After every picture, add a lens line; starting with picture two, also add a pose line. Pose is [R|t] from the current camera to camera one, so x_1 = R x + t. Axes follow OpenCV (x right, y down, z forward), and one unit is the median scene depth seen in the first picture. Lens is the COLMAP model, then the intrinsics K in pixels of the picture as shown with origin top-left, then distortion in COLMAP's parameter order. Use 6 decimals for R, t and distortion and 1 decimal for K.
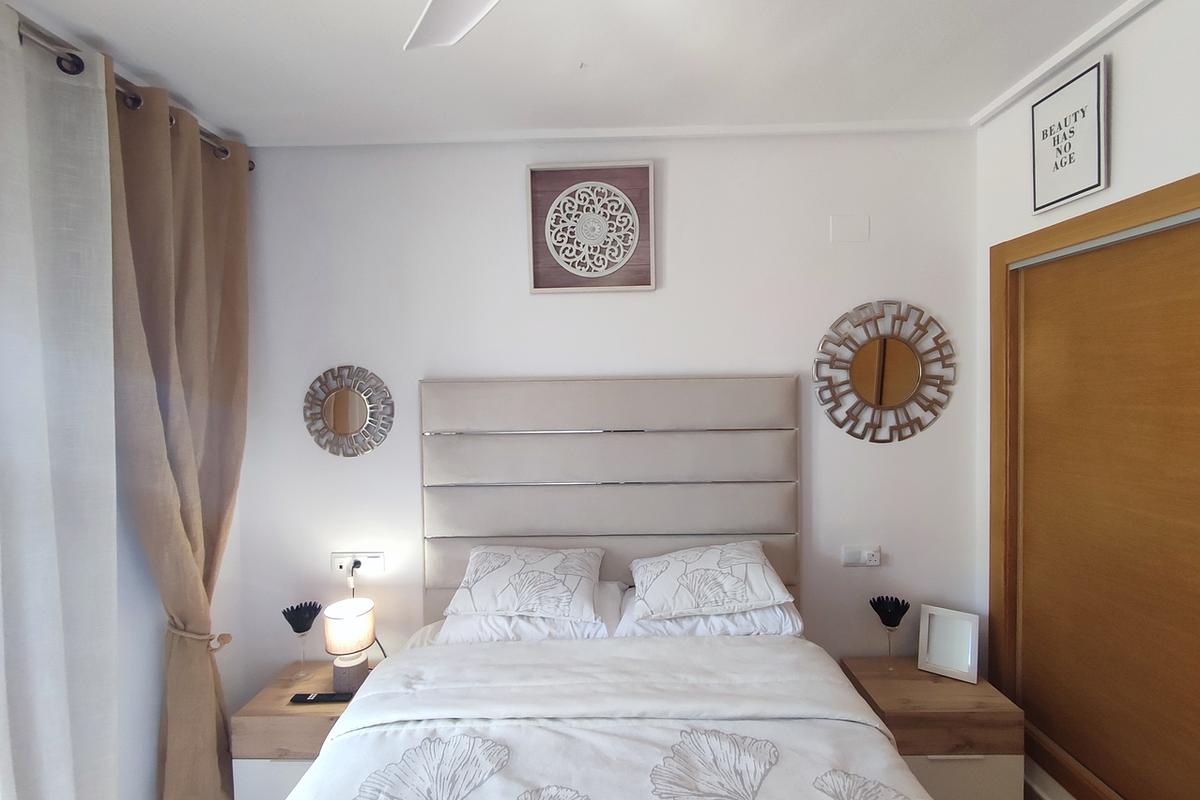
lens RADIAL K [[548.0, 0, 613.0], [0, 548.0, 392.6], [0, 0, 1]] dist [-0.007013, -0.000094]
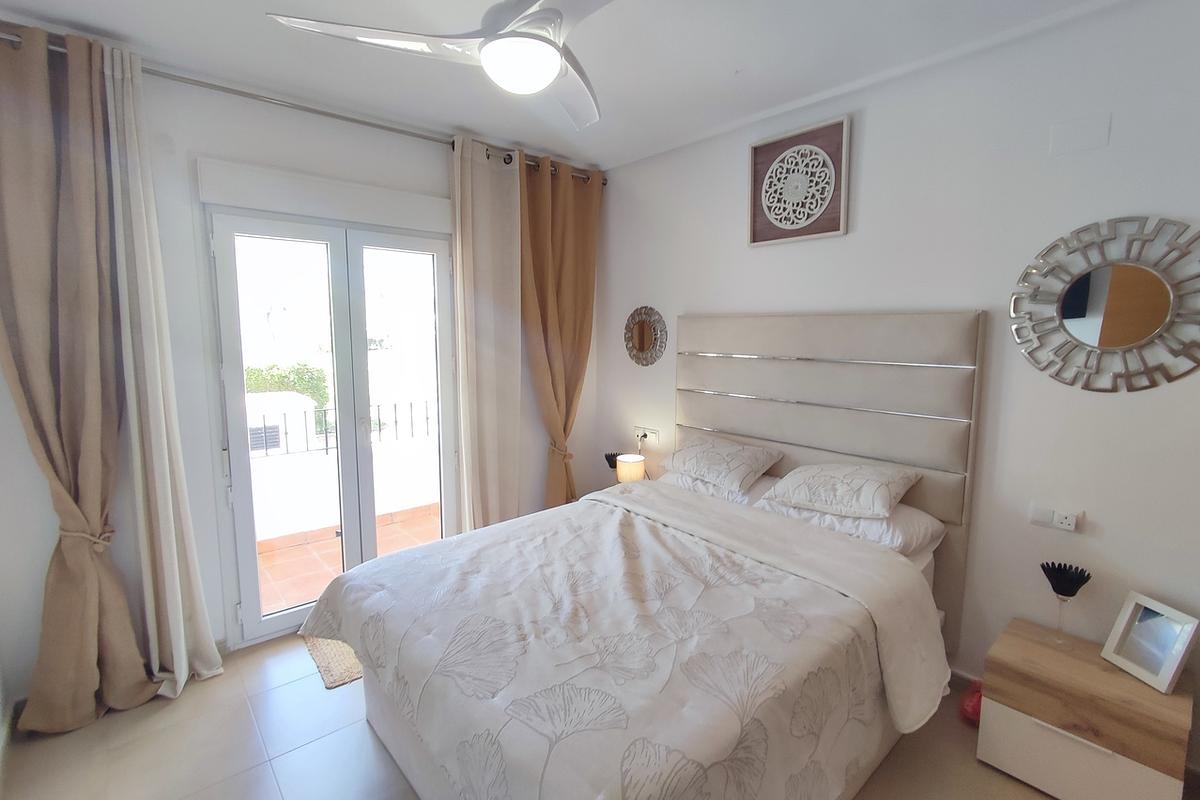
lens RADIAL K [[548.0, 0, 613.0], [0, 548.0, 392.6], [0, 0, 1]] dist [-0.007013, -0.000094]
pose [[0.680246, 0.102383, -0.725798, 0.596945], [-0.032844, 0.993460, 0.109357, 0.026208], [0.732248, -0.050552, 0.679160, -0.117253]]
